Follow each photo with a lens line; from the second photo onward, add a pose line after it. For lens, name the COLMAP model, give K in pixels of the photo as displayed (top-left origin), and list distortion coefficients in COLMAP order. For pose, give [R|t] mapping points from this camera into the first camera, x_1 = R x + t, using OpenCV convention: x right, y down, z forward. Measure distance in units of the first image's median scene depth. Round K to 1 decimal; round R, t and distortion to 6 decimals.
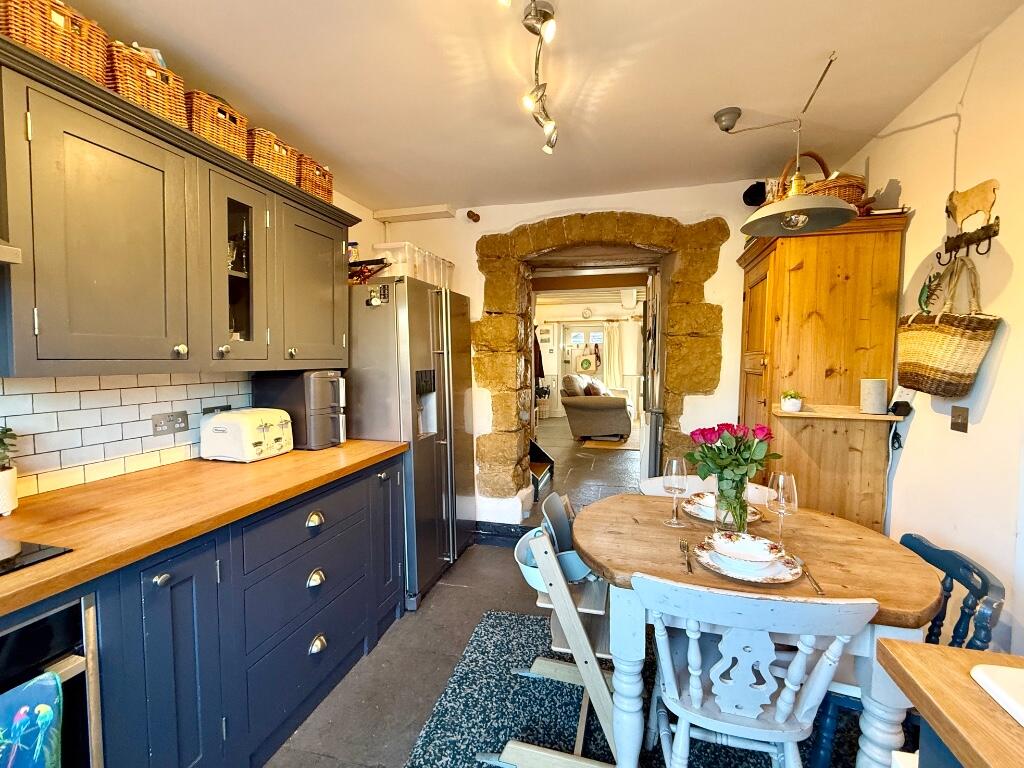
lens RADIAL K [[452.3, 0, 513.2], [0, 452.3, 383.9], [0, 0, 1]] dist [-0.000826, 0.000034]
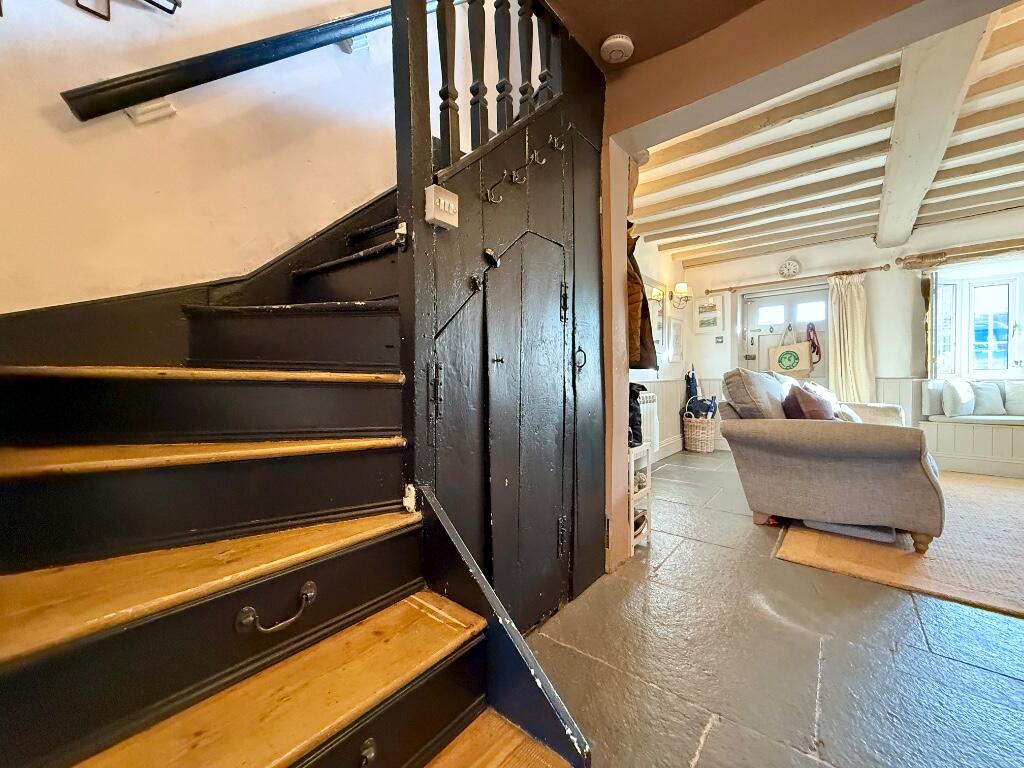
lens RADIAL K [[403.1, 0, 511.4], [0, 403.1, 385.5], [0, 0, 1]] dist [-0.000316, -0.000002]
pose [[0.901706, -0.001774, -0.432346, 0.068480], [-0.012375, 0.999476, -0.029910, 0.007939], [0.432173, 0.032320, 0.901212, 0.411778]]
